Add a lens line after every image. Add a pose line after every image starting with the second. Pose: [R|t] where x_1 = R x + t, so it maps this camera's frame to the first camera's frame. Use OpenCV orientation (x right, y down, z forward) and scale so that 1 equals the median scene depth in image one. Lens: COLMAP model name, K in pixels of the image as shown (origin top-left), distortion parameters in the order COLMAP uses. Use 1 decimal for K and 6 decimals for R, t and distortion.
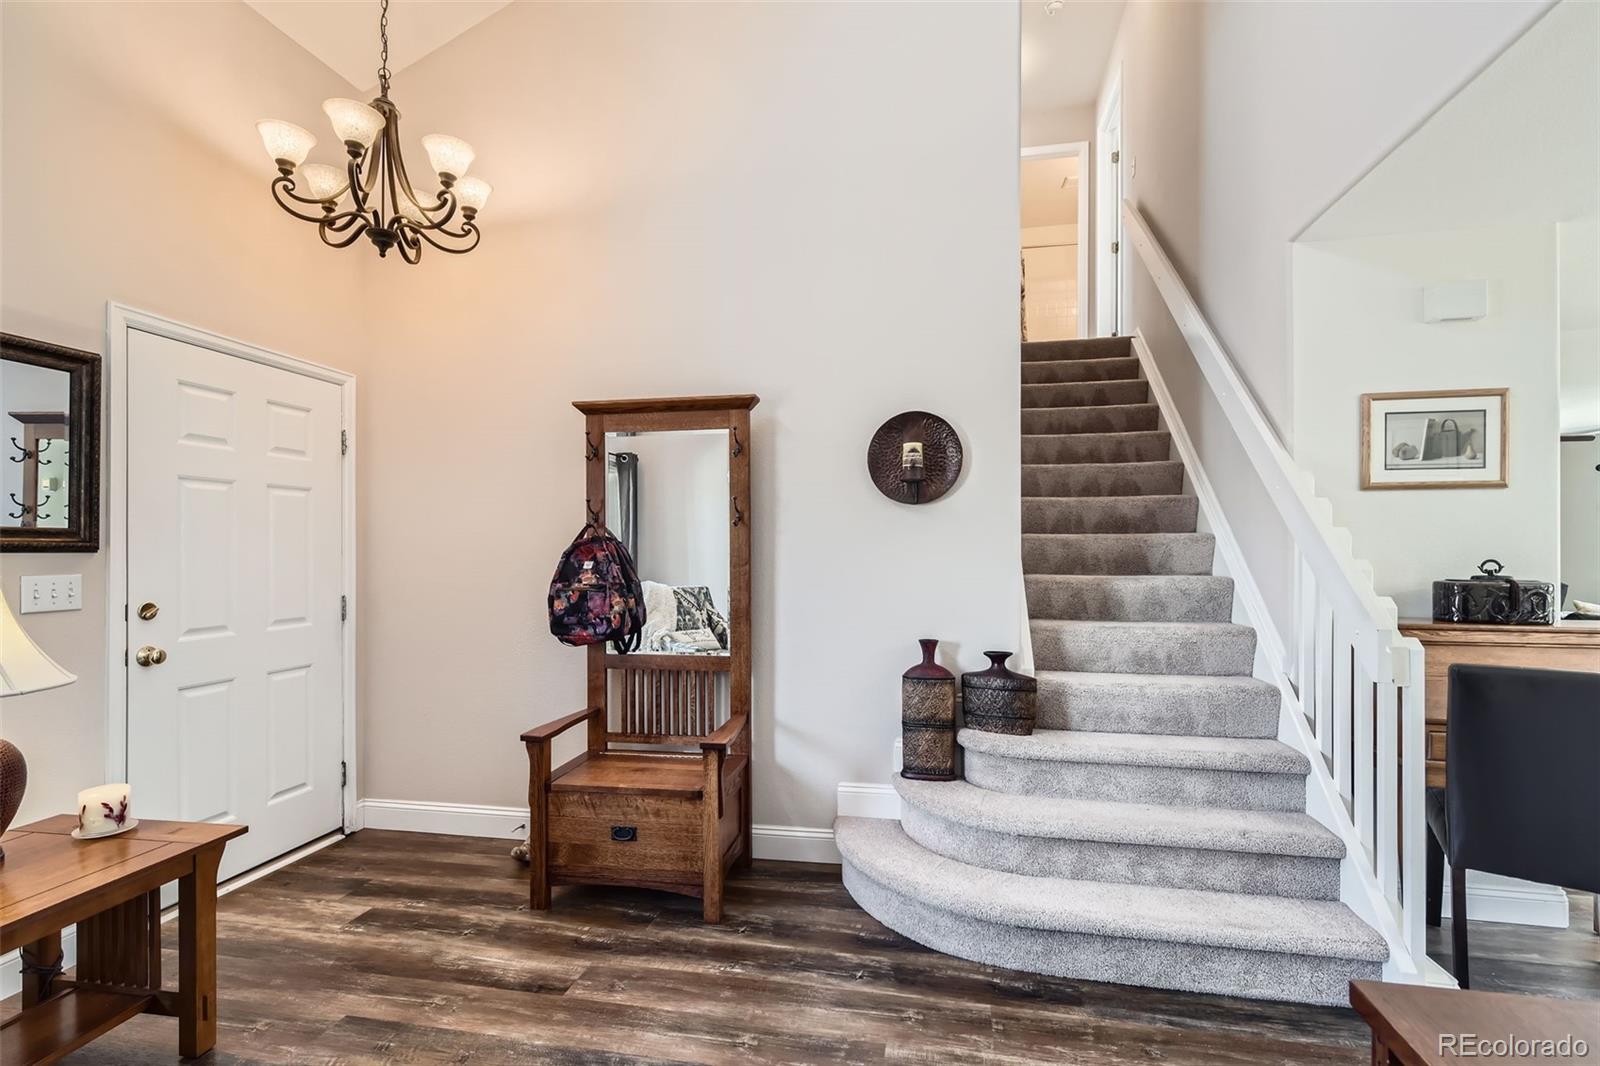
lens RADIAL K [[737.7, 0, 804.2], [0, 737.7, 547.6], [0, 0, 1]] dist [0.002493, 0.000318]
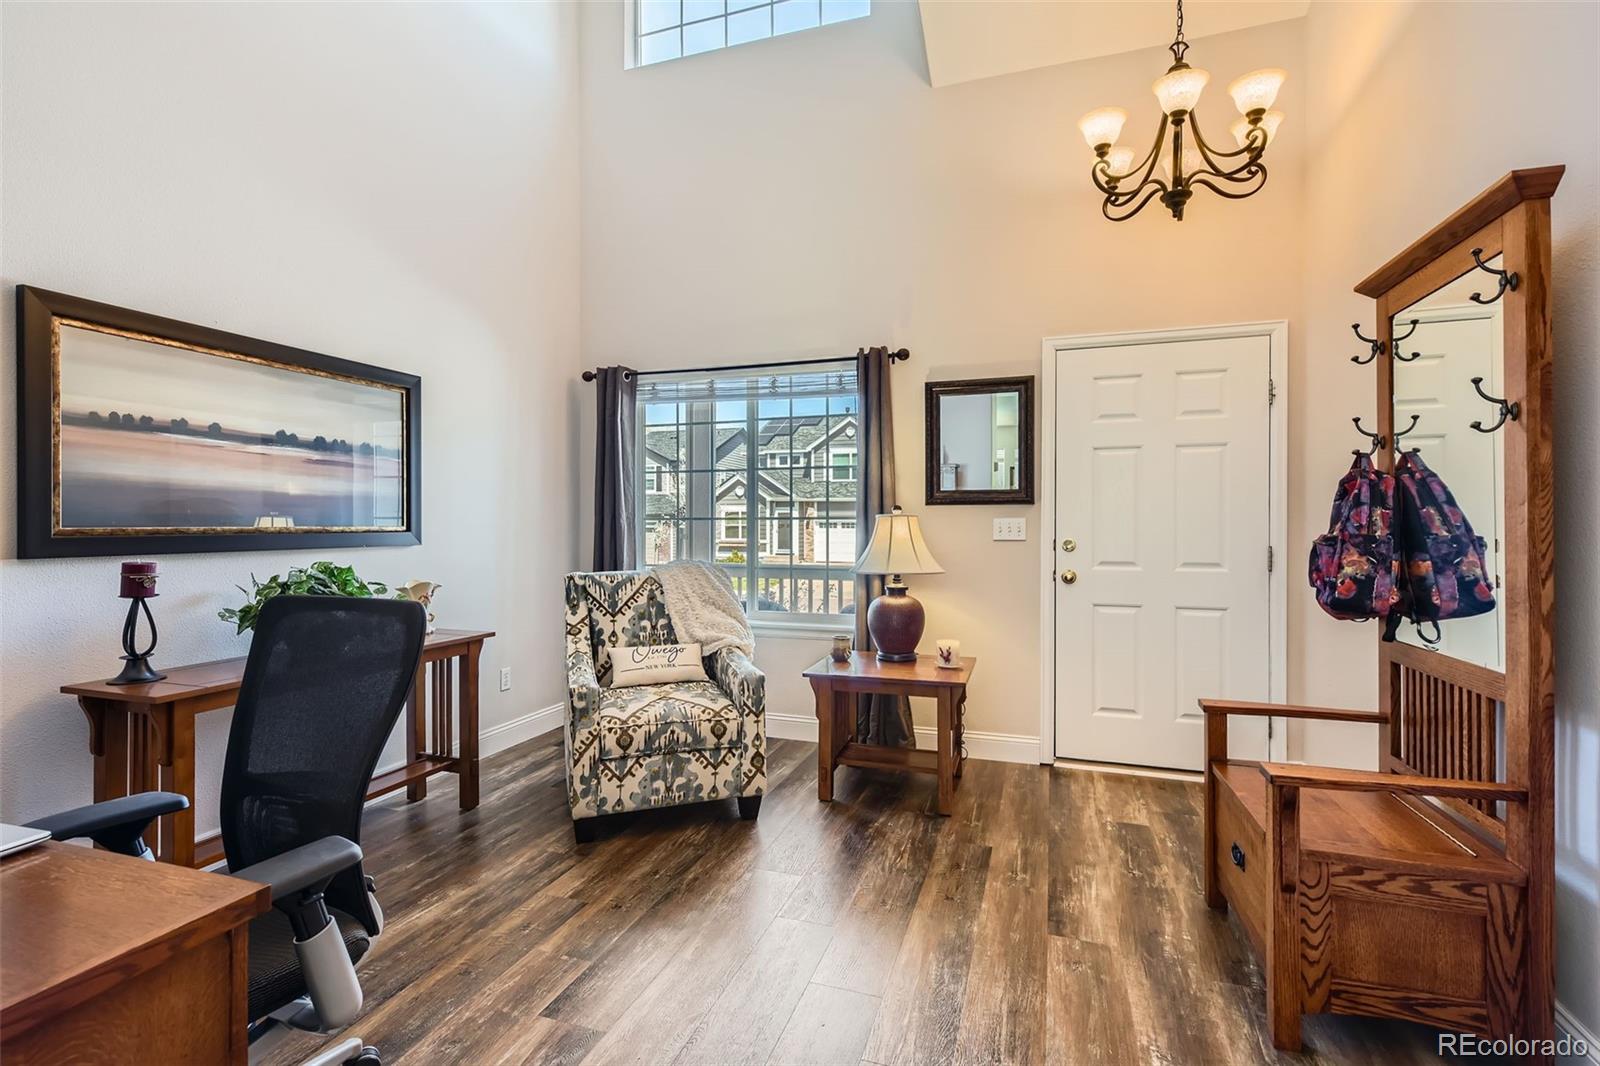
lens RADIAL K [[737.7, 0, 796.7], [0, 737.7, 522.2], [0, 0, 1]] dist [0.002493, 0.000318]
pose [[-0.136299, -0.000388, -0.990668, 0.603315], [0.006346, 0.999979, -0.001265, 0.040559], [0.990647, -0.006459, -0.136293, 0.681011]]
